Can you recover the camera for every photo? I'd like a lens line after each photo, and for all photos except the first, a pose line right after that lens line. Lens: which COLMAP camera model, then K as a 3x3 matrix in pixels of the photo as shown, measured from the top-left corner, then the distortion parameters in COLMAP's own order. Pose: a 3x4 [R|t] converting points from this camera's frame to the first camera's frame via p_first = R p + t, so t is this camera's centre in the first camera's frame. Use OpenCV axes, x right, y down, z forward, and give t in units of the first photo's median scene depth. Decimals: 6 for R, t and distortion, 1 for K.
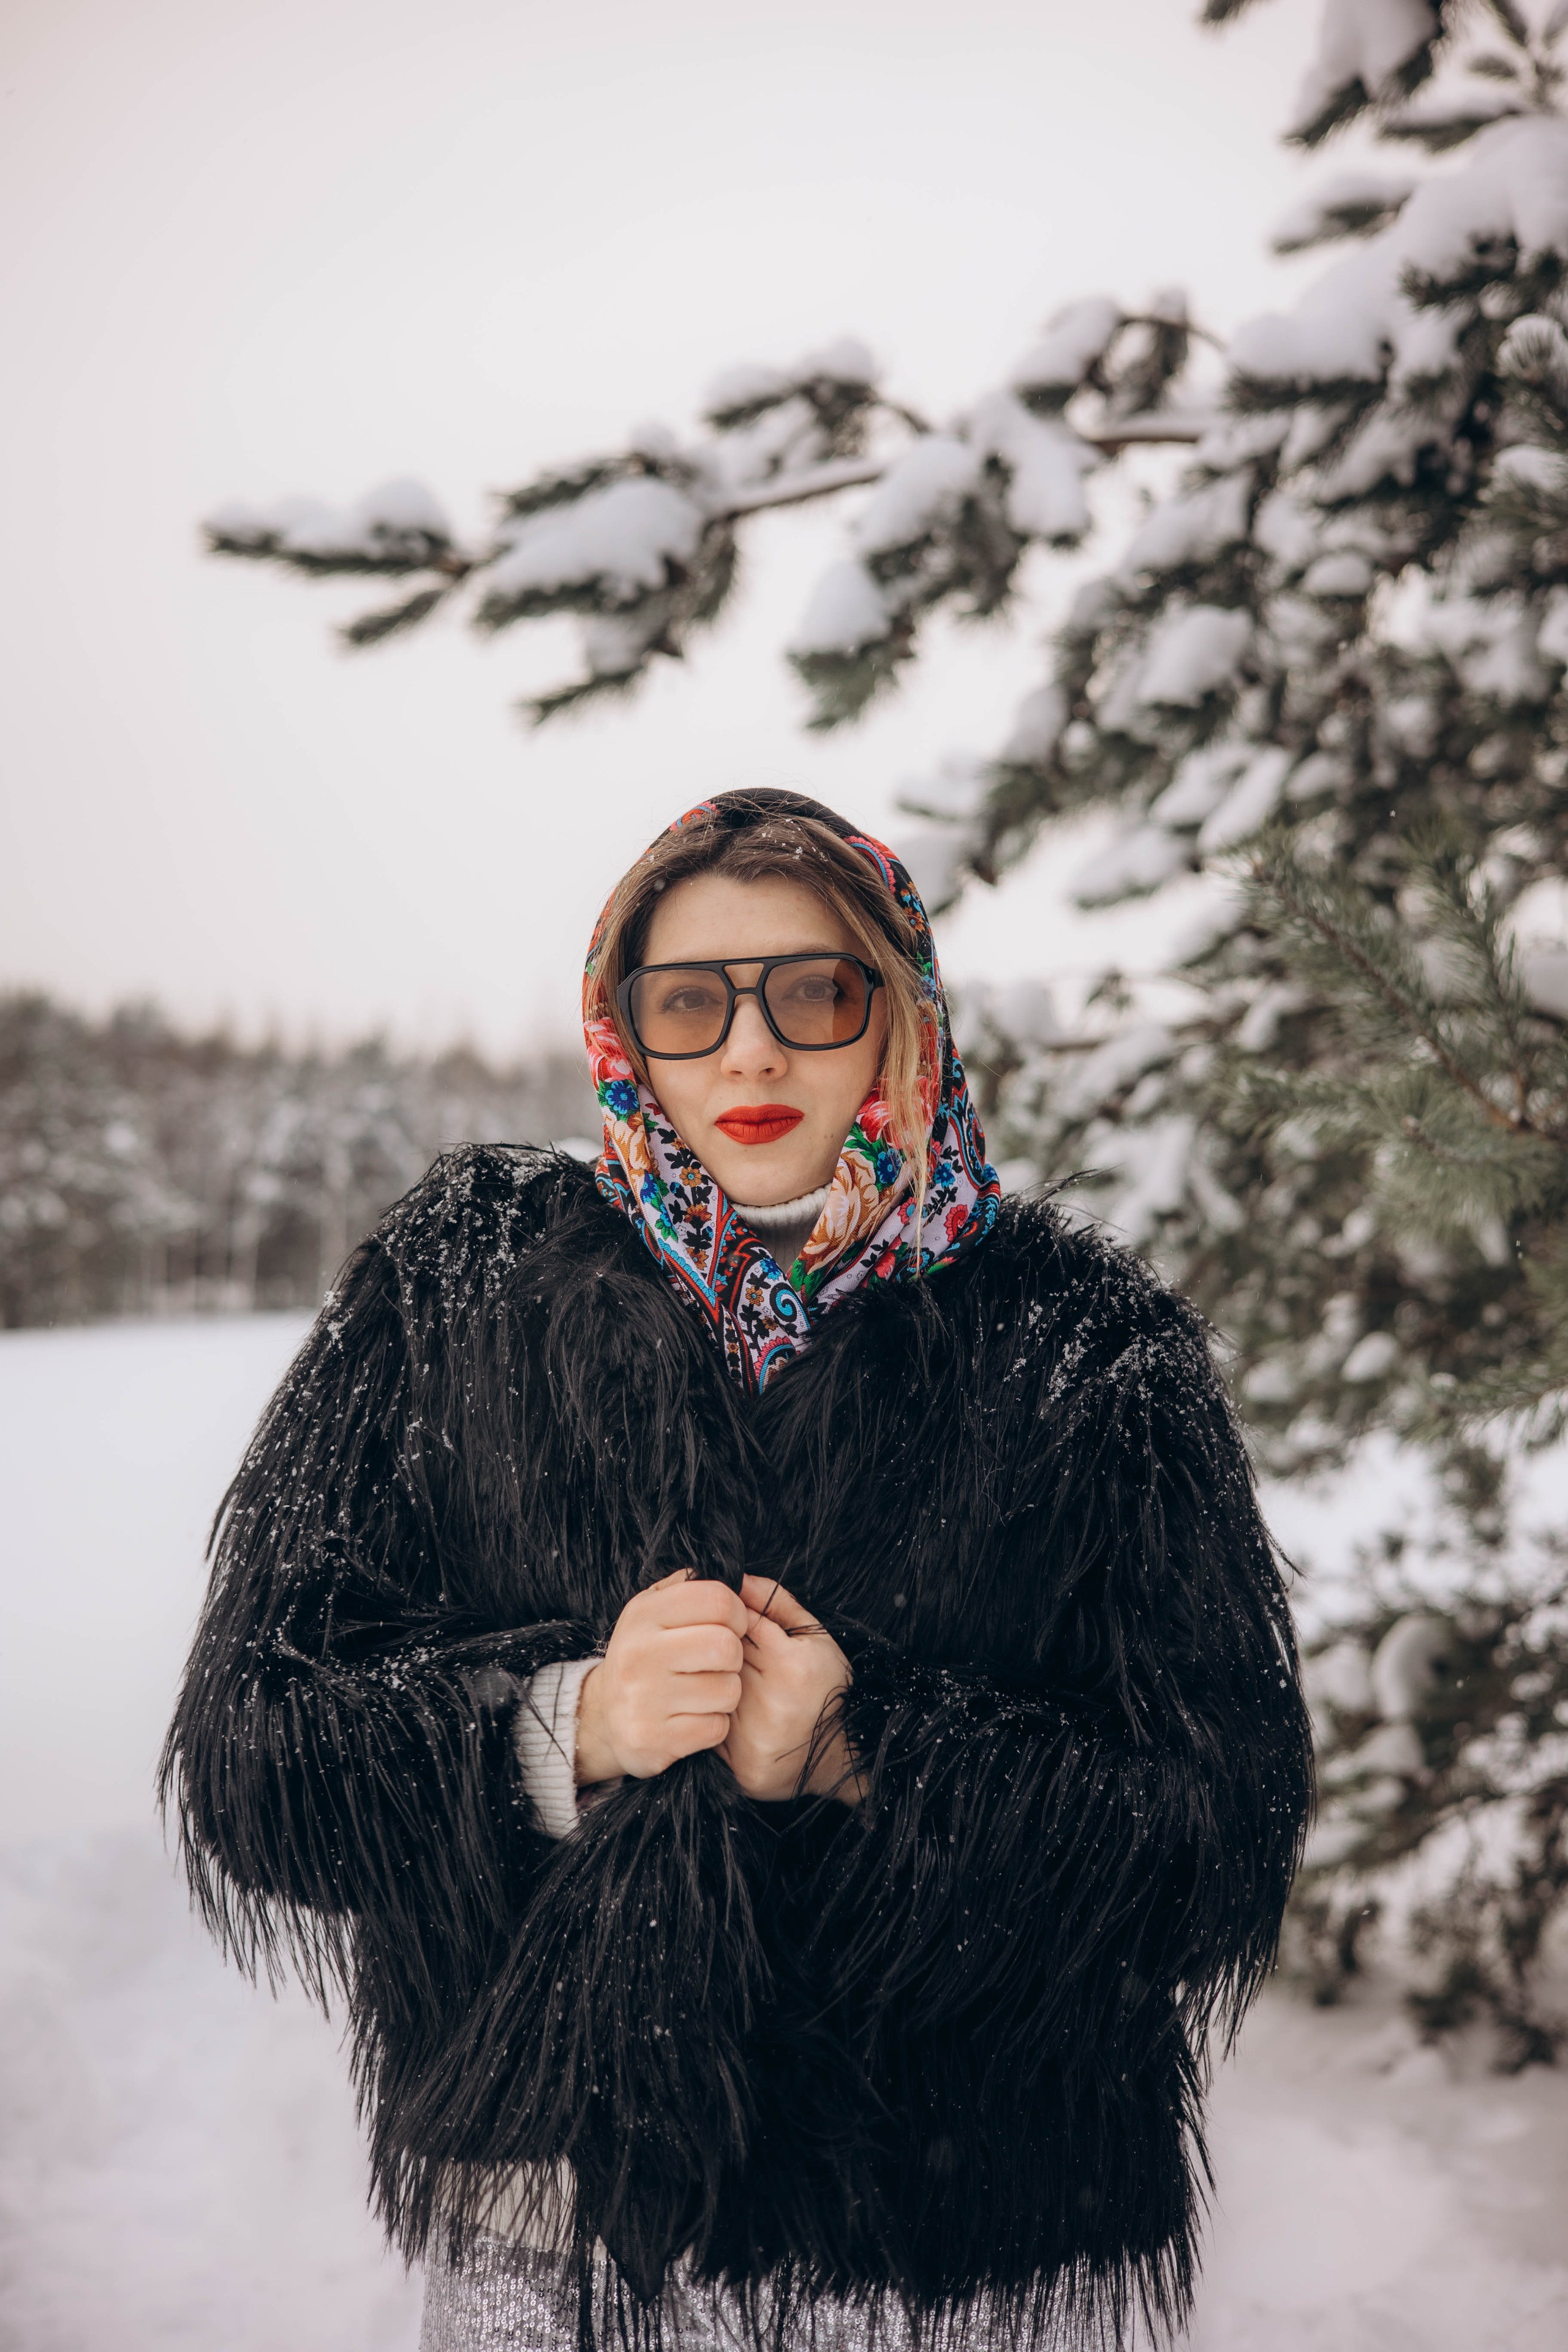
lens RADIAL K [[3465.8, 0, 789.8], [0, 3465.8, 1198.5], [0, 0, 1]] dist [0.054585, 0.047877]
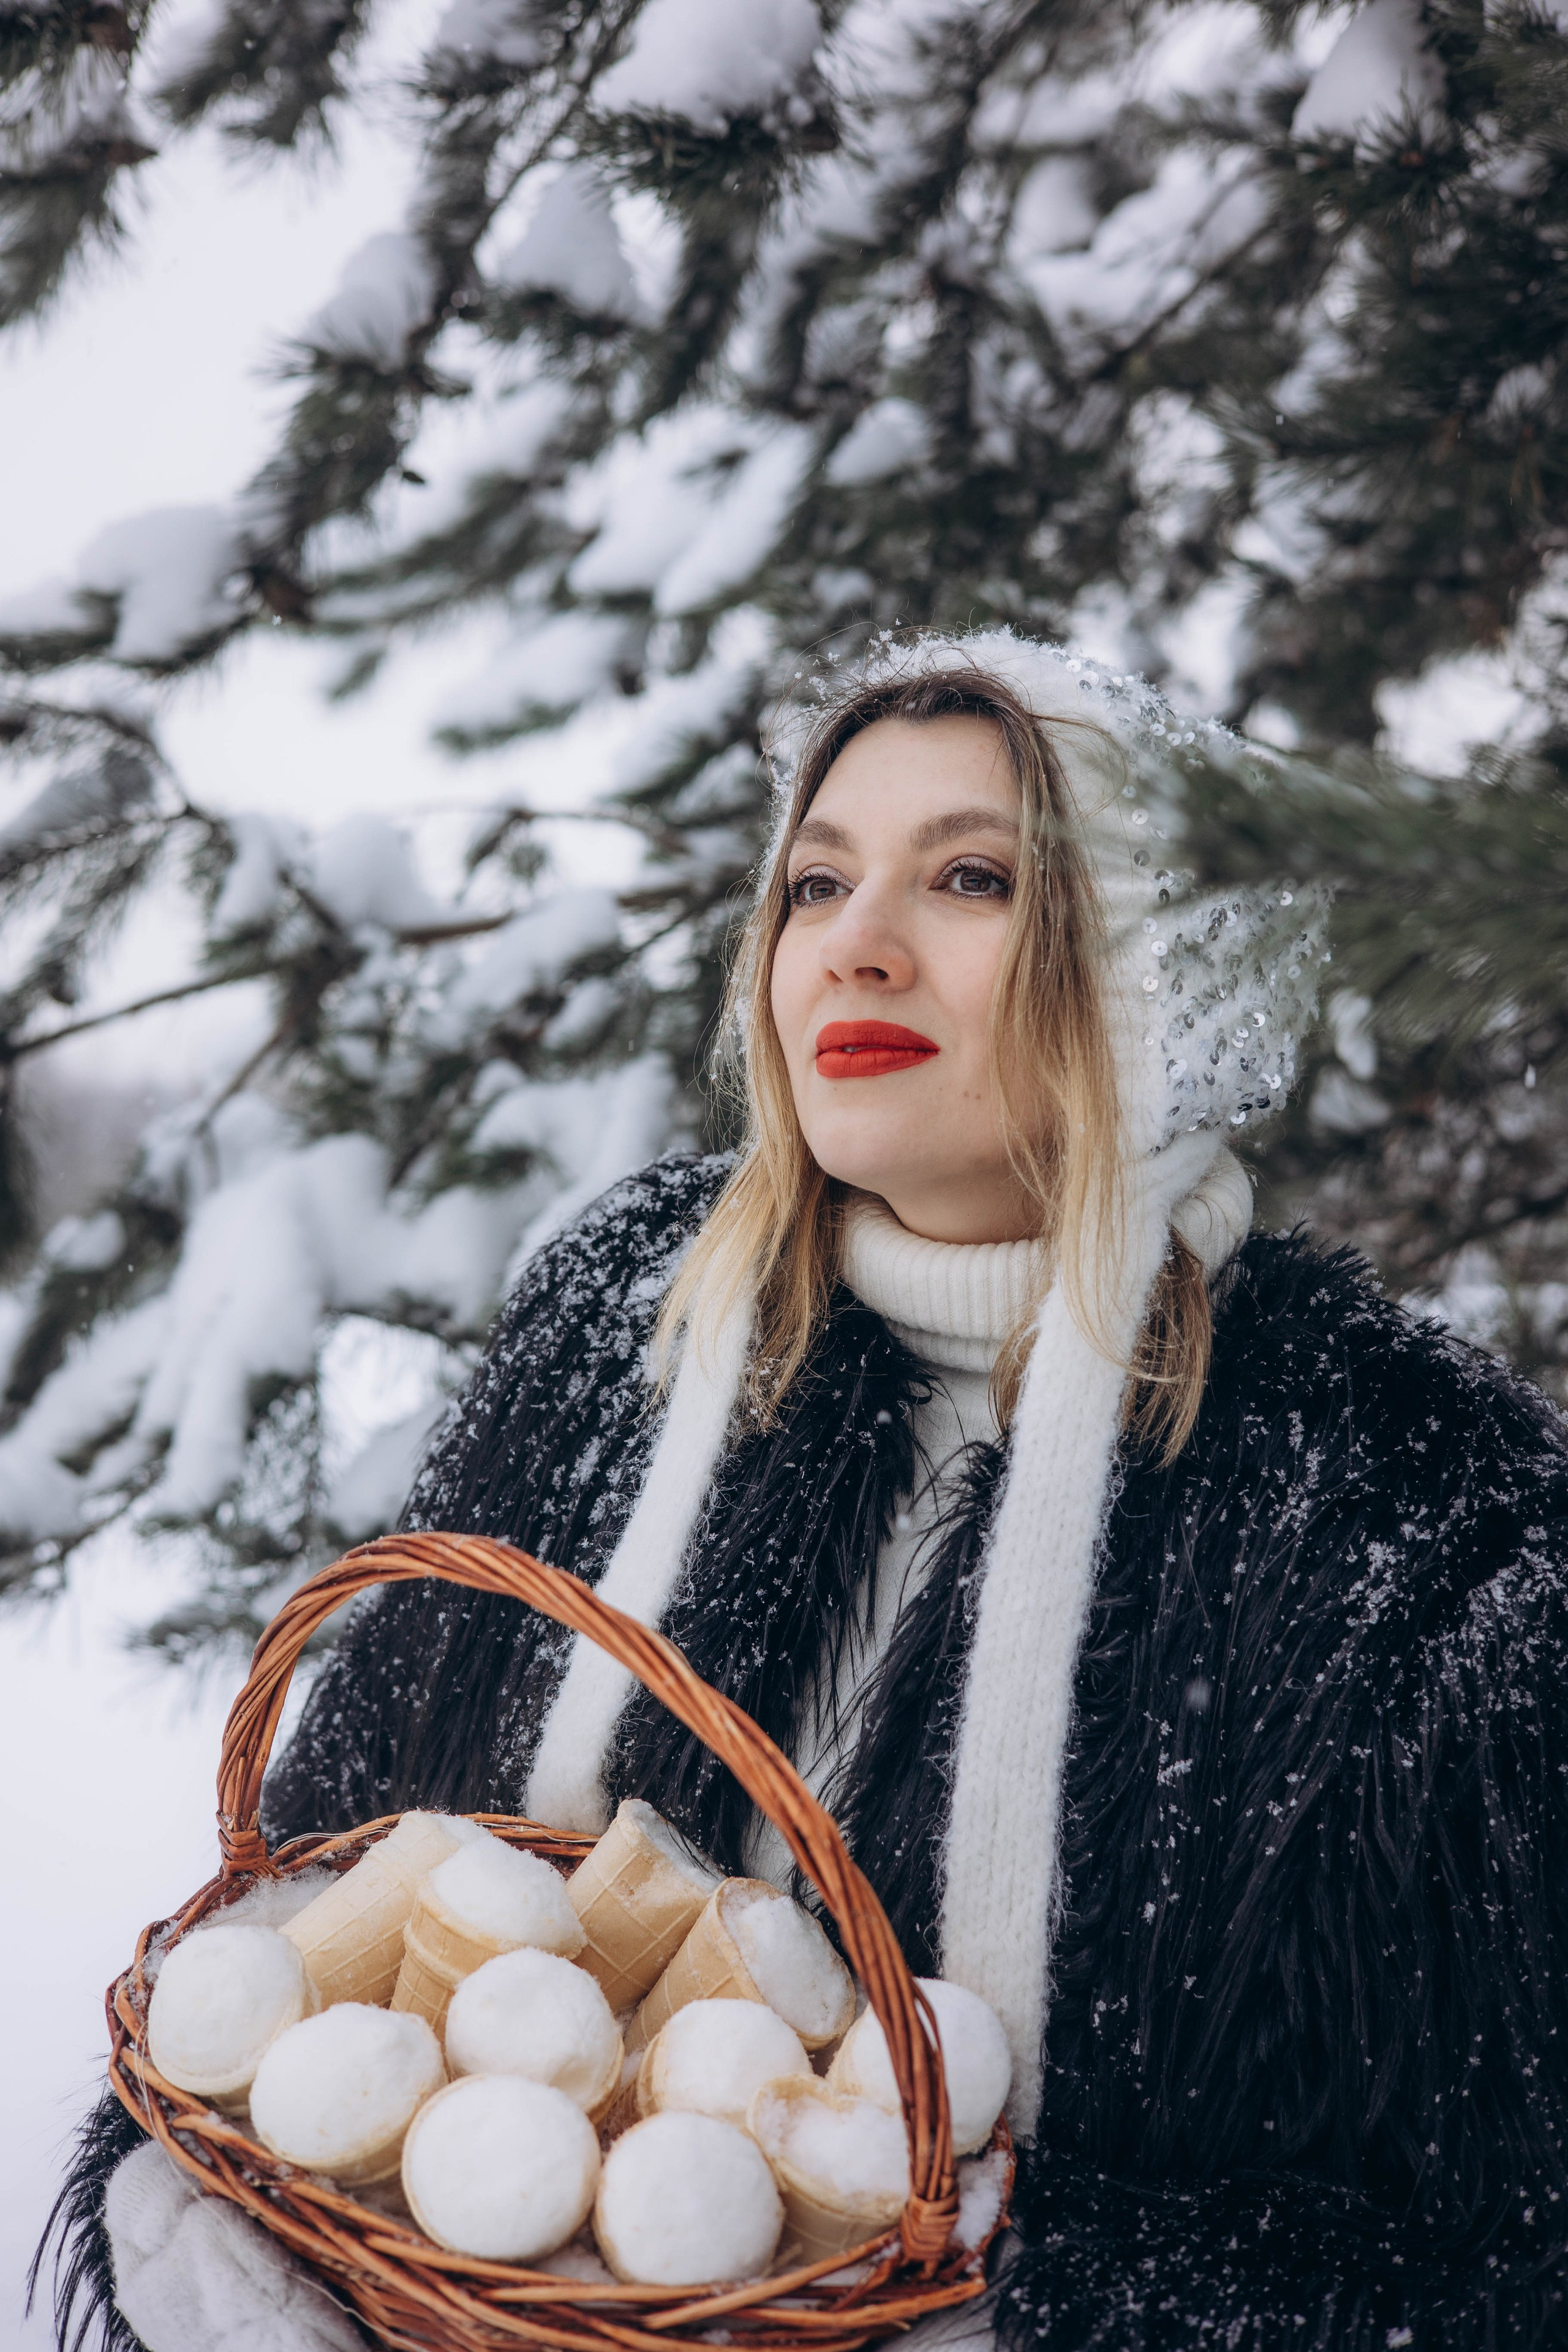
lens RADIAL K [[3405.0, 0, 781.9], [0, 3405.0, 1190.4], [0, 0, 1]] dist [0.023360, -0.207939]
pose [[0.982475, -0.003774, 0.186355, 0.031029], [0.003362, 0.999991, 0.002524, -0.002433], [-0.186363, -0.001853, 0.982479, 0.433730]]
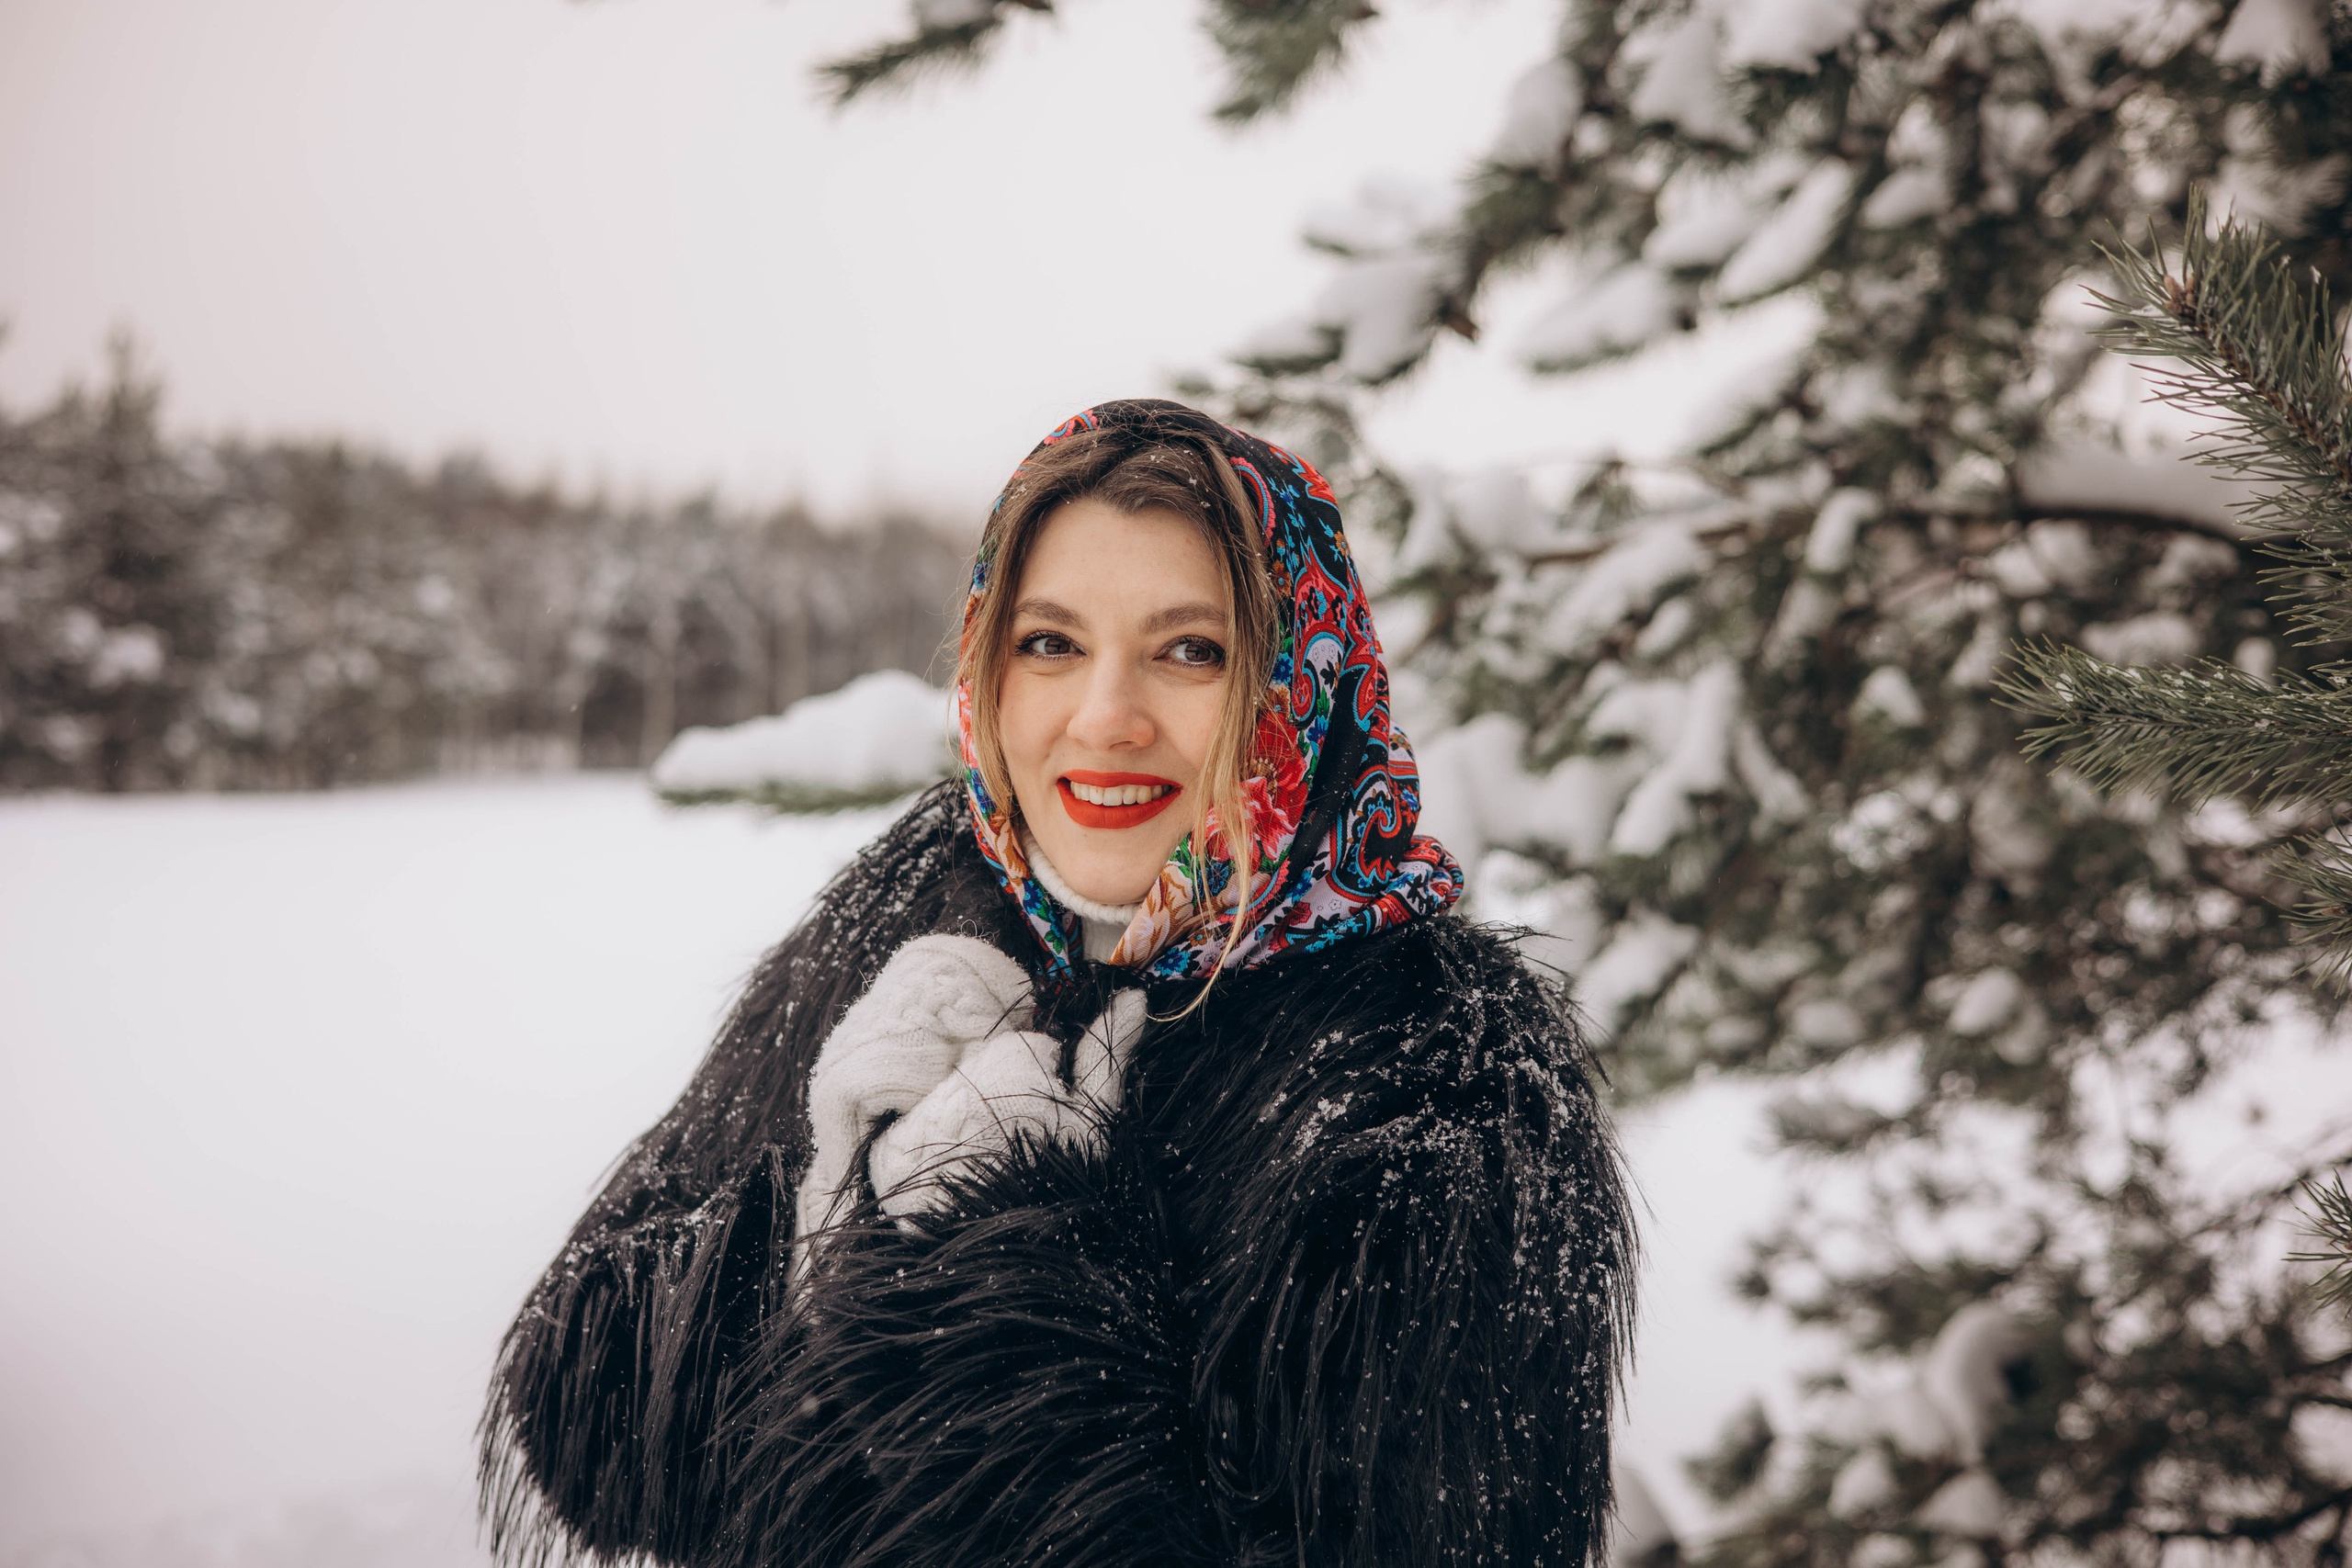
lens RADIAL K [[3403.7, 0, 1184.5], [0, 3403.7, 776.3], [0, 0, 1]] dist [0.039413, -0.290802]
pose [[0.999684, 0.016670, 0.018808, -0.012067], [-0.017327, 0.999227, 0.035299, -0.020784], [-0.018205, -0.035614, 0.999200, 0.262217]]
